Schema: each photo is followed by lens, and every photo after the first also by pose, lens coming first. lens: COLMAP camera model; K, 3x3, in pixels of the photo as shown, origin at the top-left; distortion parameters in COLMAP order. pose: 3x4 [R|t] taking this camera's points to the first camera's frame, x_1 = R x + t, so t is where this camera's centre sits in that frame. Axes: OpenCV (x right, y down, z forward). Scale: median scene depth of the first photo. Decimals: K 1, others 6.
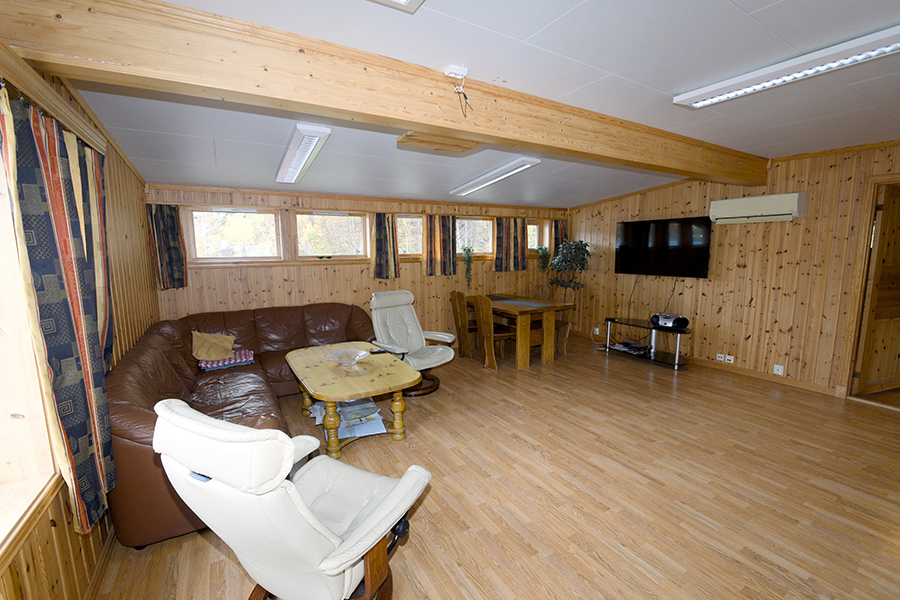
lens RADIAL K [[386.5, 0, 449.7], [0, 386.5, 300.9], [0, 0, 1]] dist [-0.001230, -0.000145]
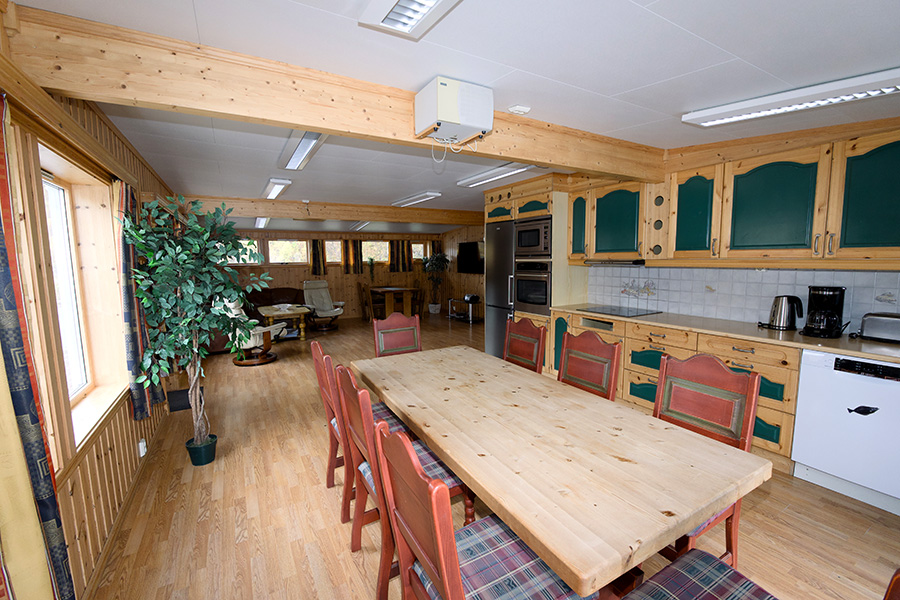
lens RADIAL K [[386.5, 0, 451.2], [0, 386.5, 302.5], [0, 0, 1]] dist [-0.001230, -0.000145]
pose [[0.999940, -0.002668, 0.010636, 0.400348], [0.002868, 0.999819, -0.018797, 0.096638], [-0.010584, 0.018826, 0.999767, -0.744513]]
